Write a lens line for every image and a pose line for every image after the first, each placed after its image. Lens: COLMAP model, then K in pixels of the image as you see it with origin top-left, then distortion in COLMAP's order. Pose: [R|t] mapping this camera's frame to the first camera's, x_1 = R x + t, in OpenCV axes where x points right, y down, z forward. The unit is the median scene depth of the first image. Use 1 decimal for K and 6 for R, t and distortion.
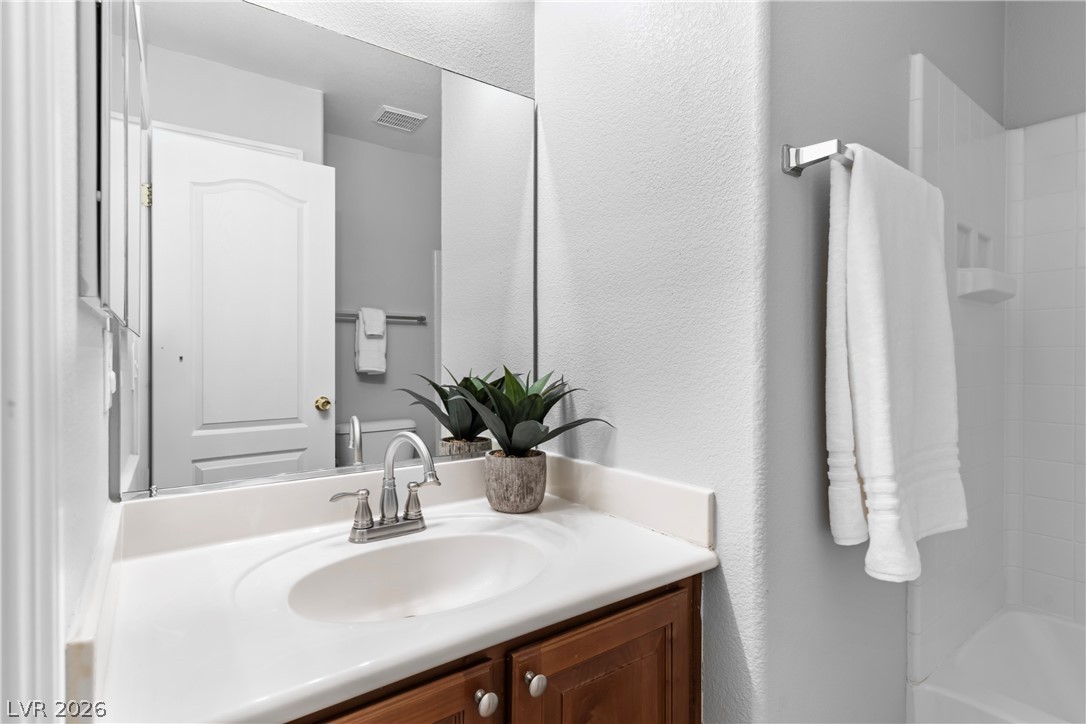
lens RADIAL K [[536.2, 0, 545.9], [0, 536.2, 359.8], [0, 0, 1]] dist [0.002575, 0.001631]
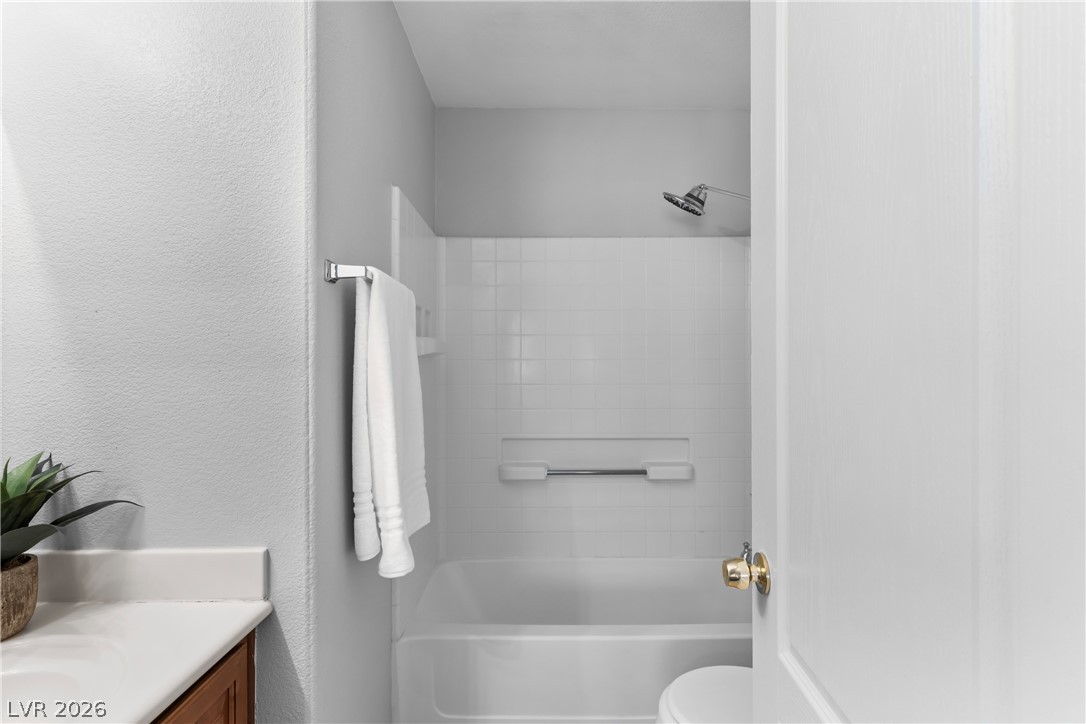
lens RADIAL K [[536.2, 0, 545.9], [0, 536.2, 359.8], [0, 0, 1]] dist [0.002575, 0.001631]
pose [[0.582303, -0.002188, 0.812969, -0.270257], [0.004382, 0.999990, -0.000447, -0.153258], [-0.812960, 0.003822, 0.582306, -0.151994]]
